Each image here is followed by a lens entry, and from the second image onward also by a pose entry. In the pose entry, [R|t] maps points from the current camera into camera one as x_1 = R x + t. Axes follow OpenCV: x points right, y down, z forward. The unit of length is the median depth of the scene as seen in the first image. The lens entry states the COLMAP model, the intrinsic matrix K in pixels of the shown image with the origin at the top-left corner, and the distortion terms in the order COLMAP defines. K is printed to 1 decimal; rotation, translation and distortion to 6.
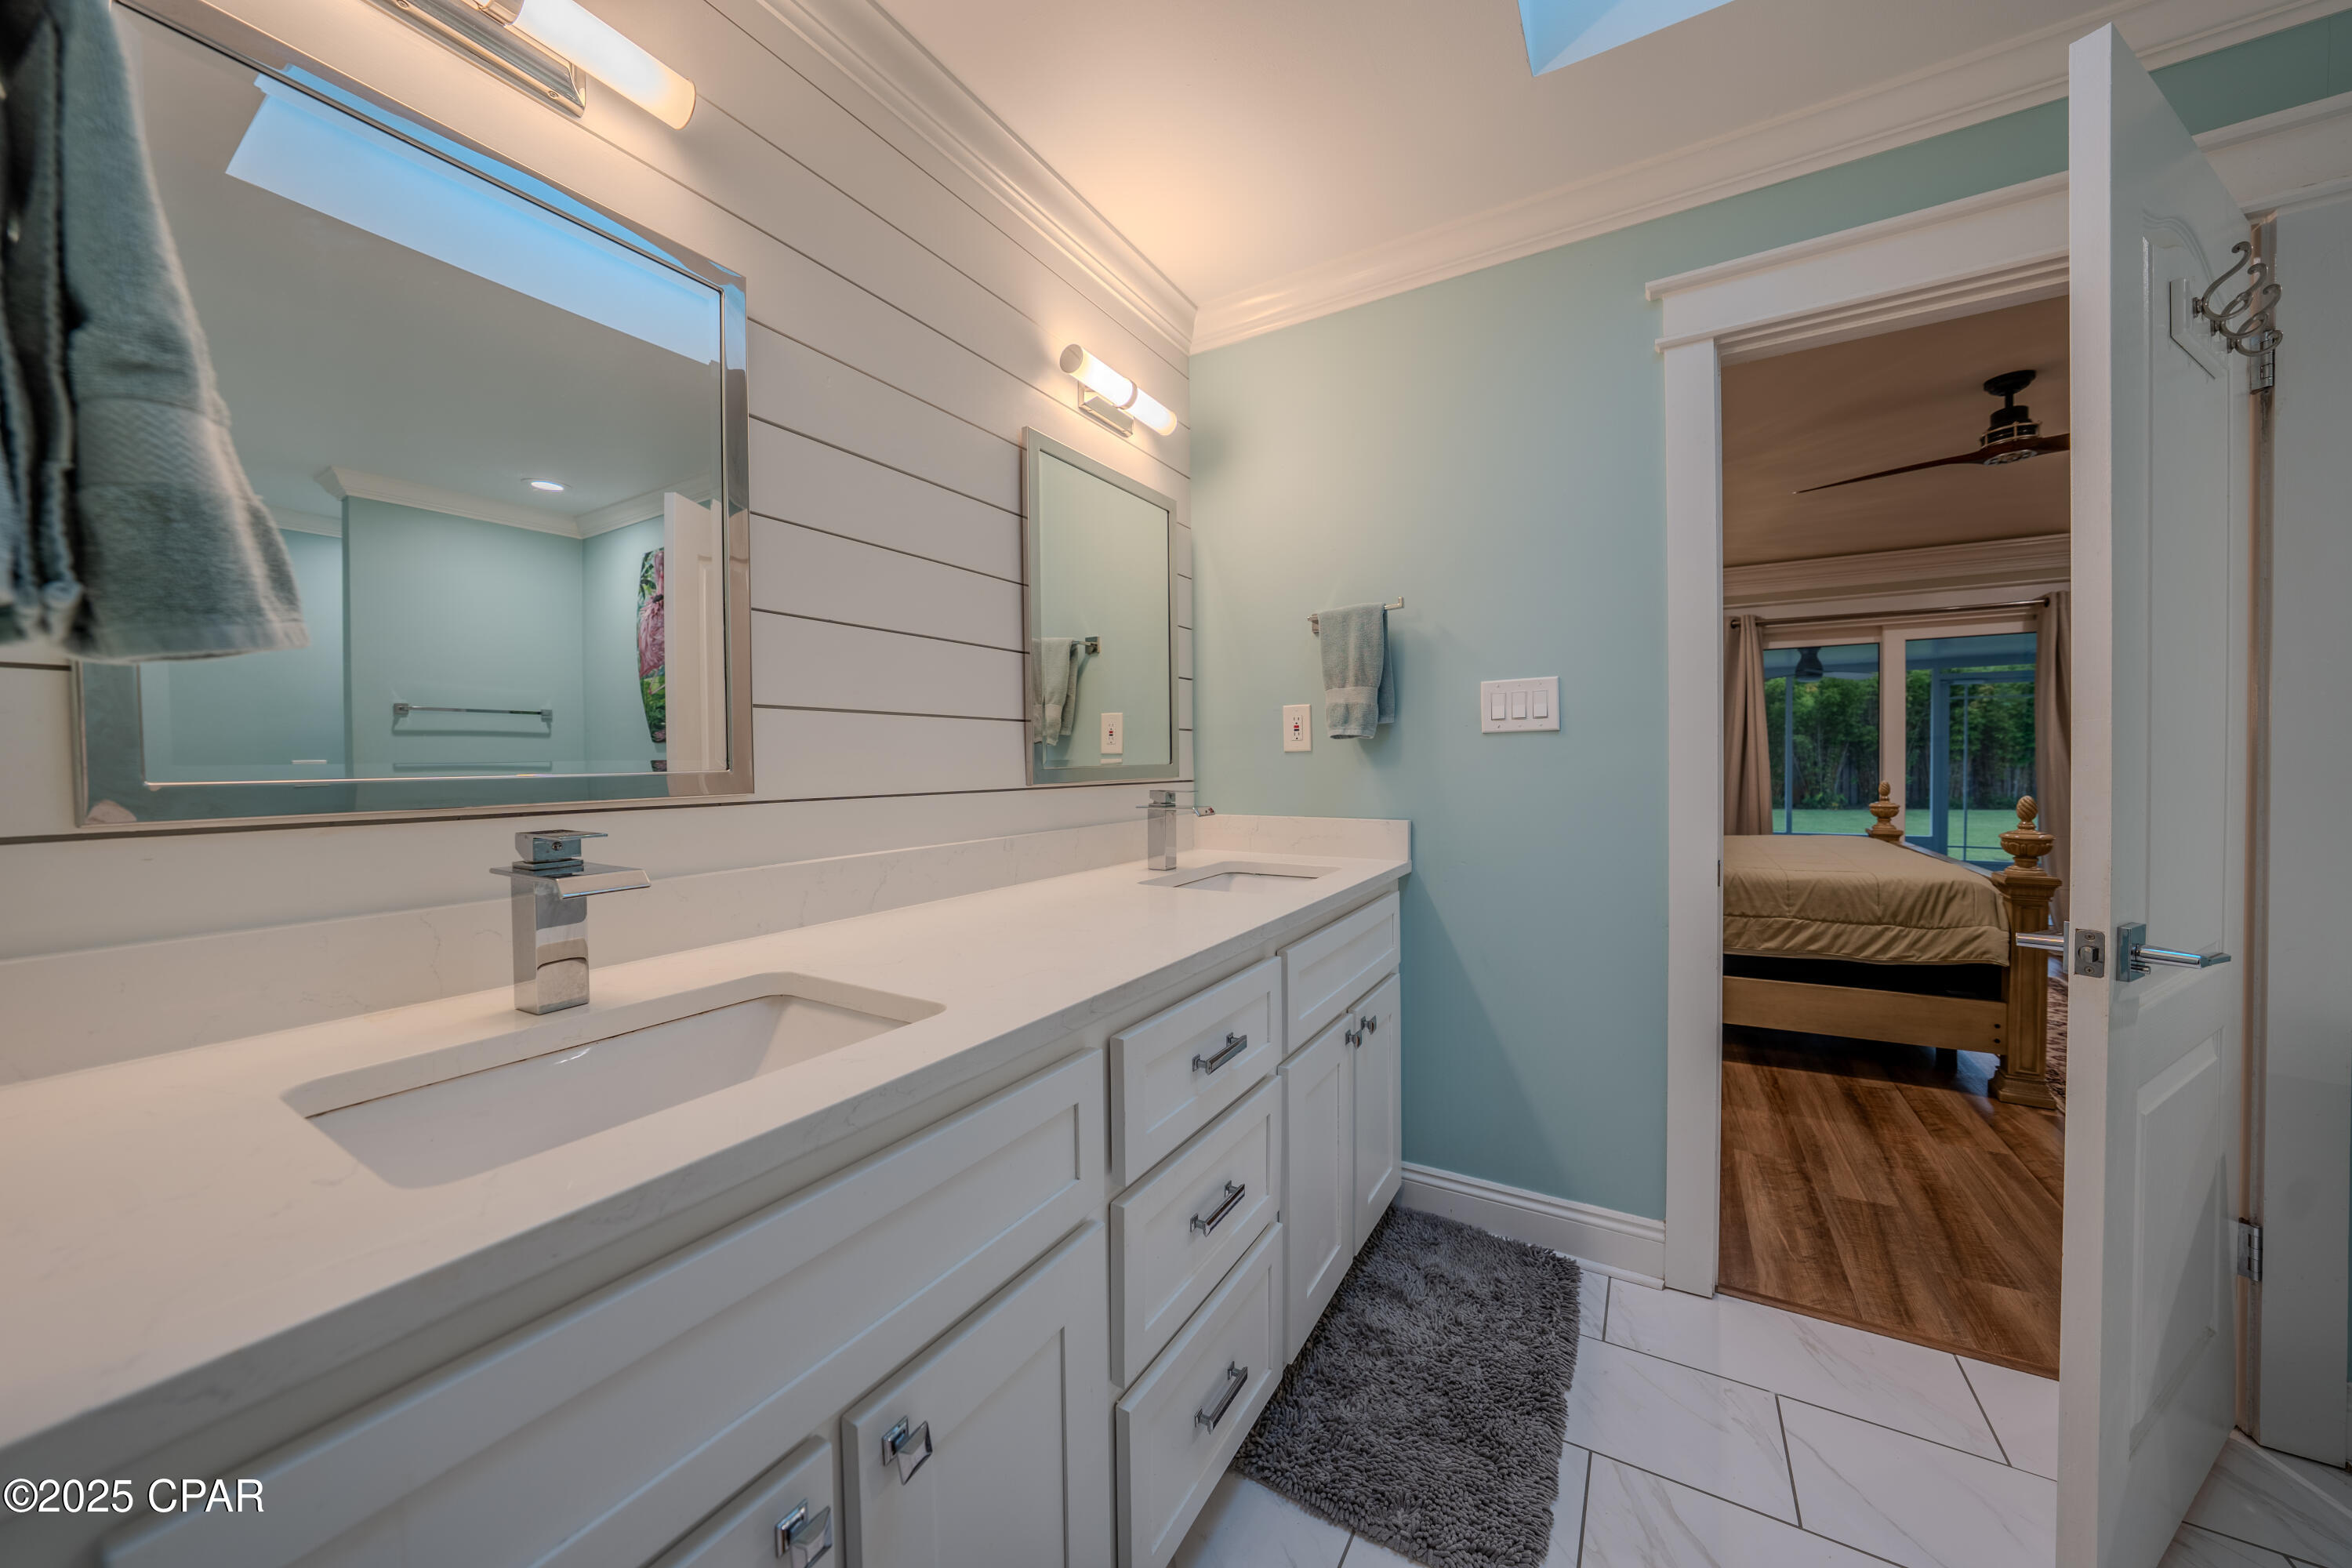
lens RADIAL K [[814.3, 0, 1170.3], [0, 814.3, 779.8], [0, 0, 1]] dist [-0.026645, 0.005682]
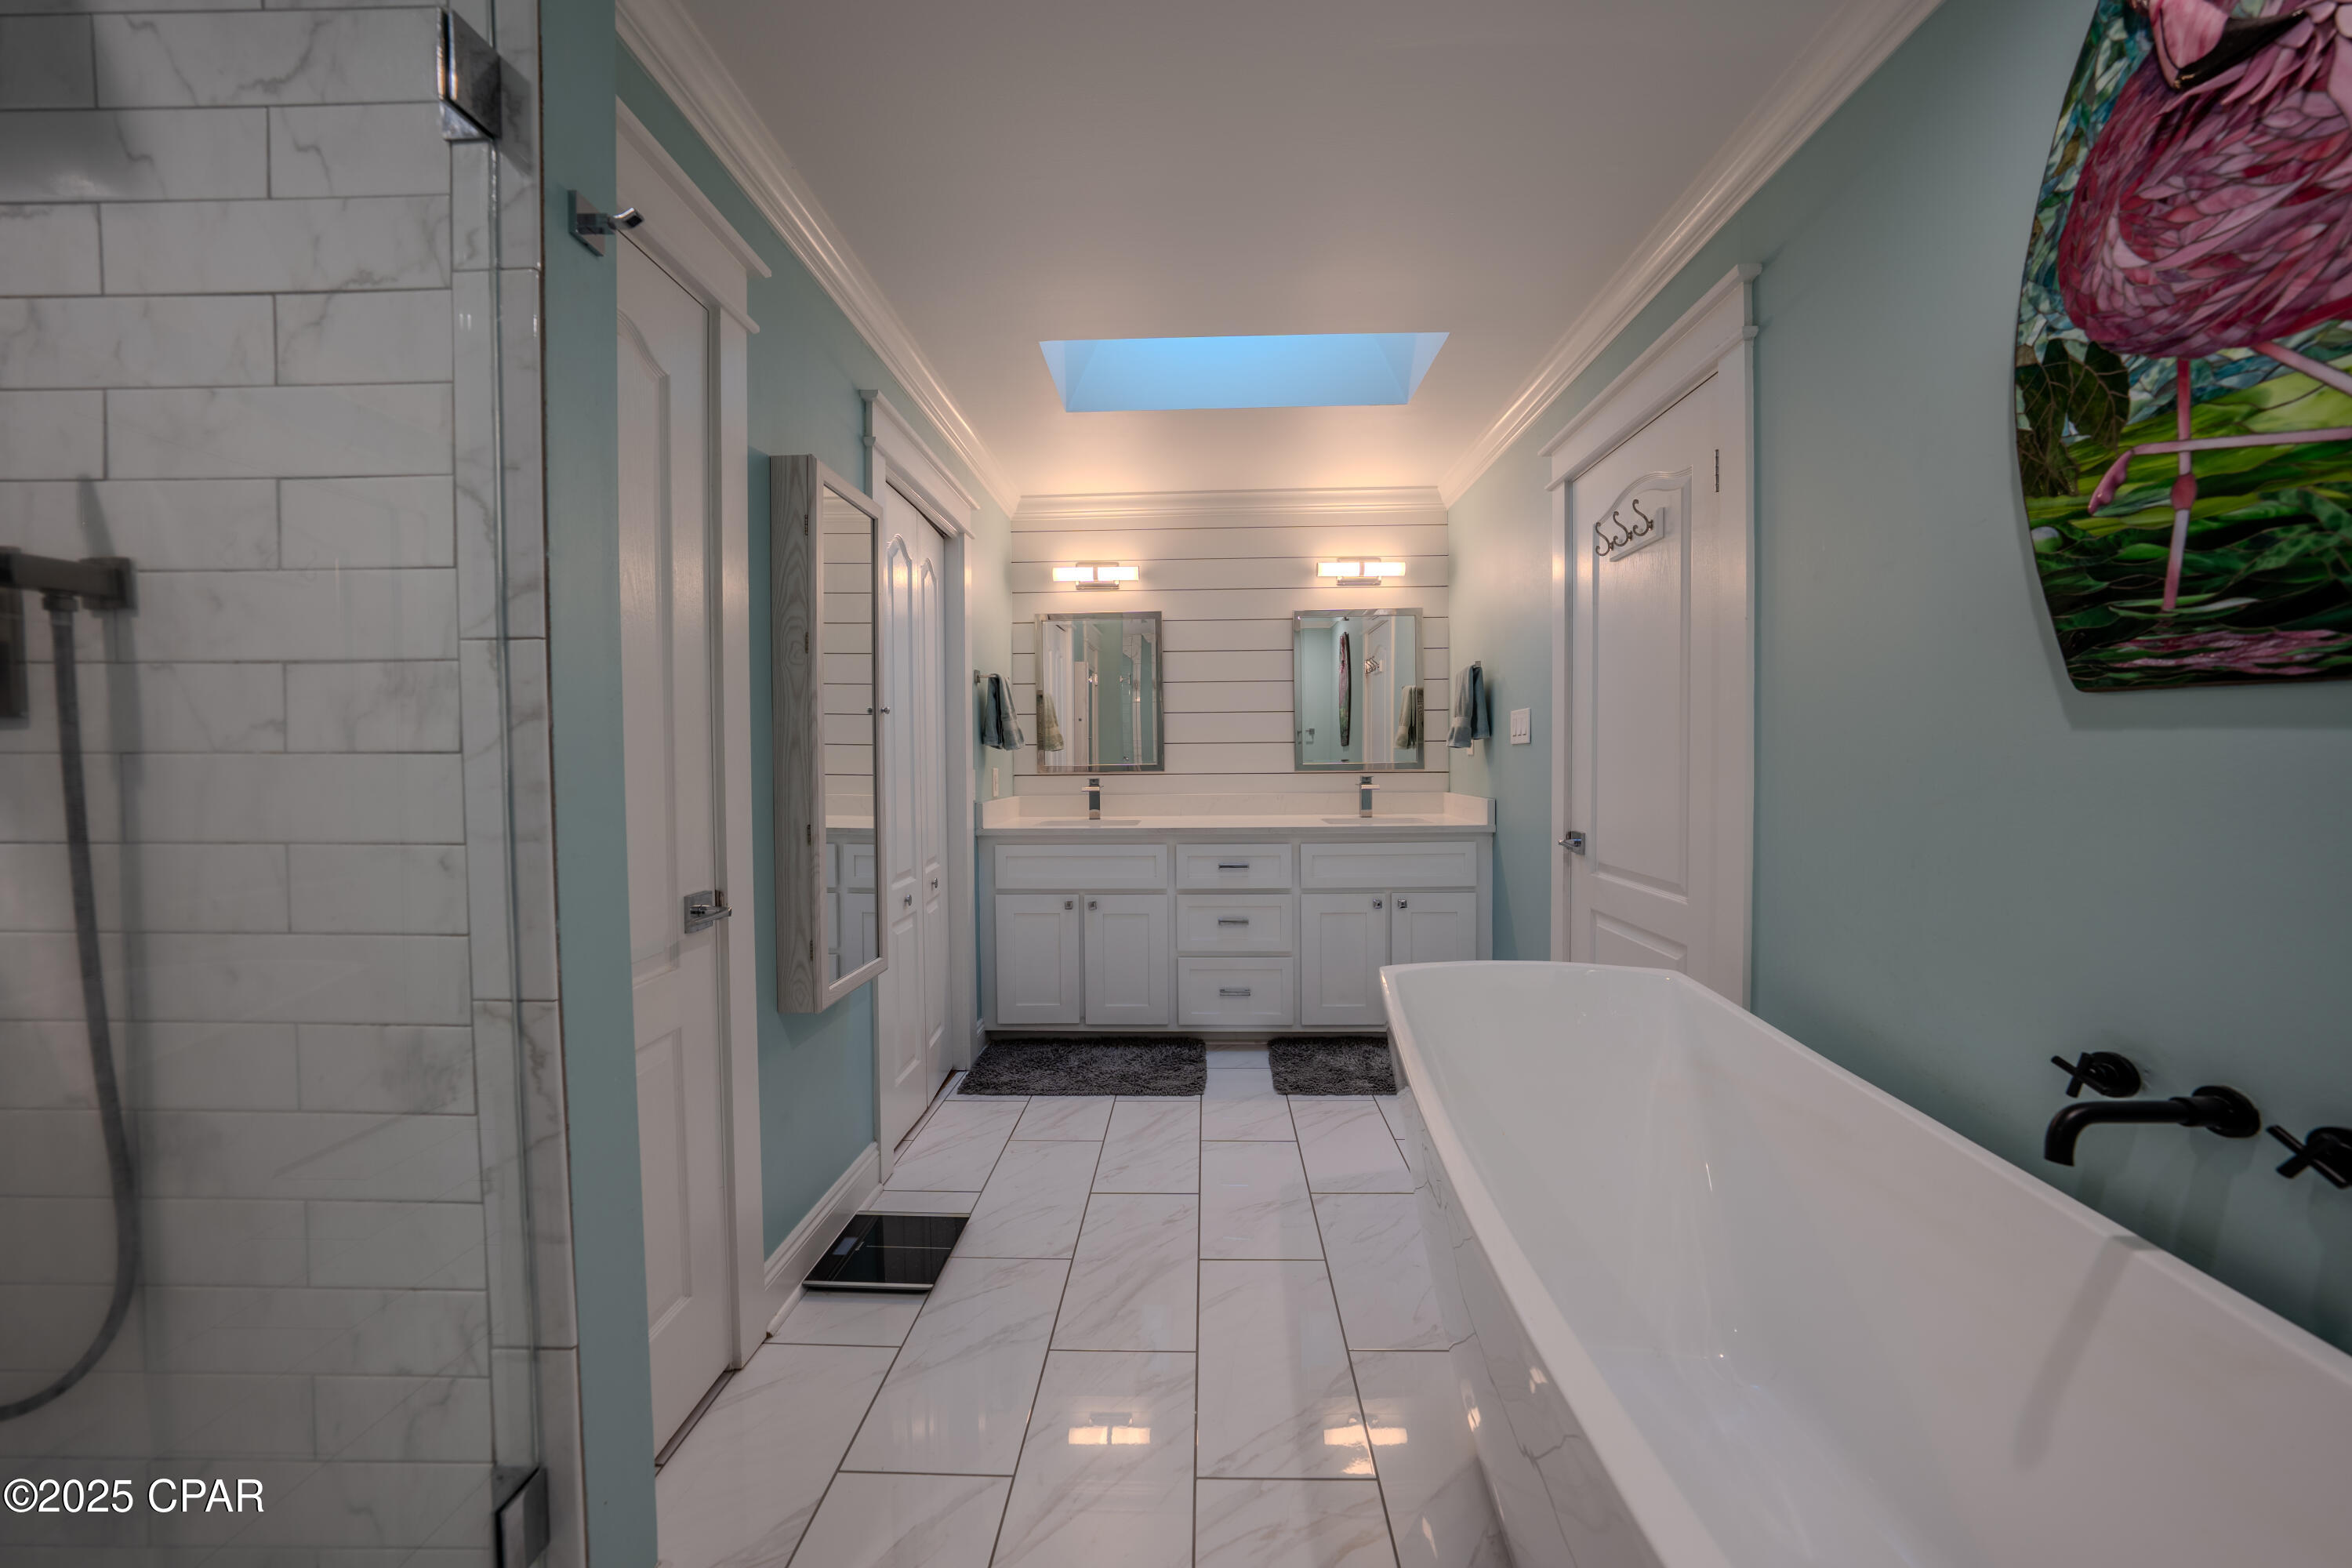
lens RADIAL K [[814.3, 0, 1172.1], [0, 814.3, 781.1], [0, 0, 1]] dist [-0.026645, 0.005682]
pose [[0.479012, 0.030261, -0.877286, 1.791869], [-0.017346, 0.999537, 0.025006, -0.018962], [0.877637, 0.003239, 0.479315, -0.396980]]
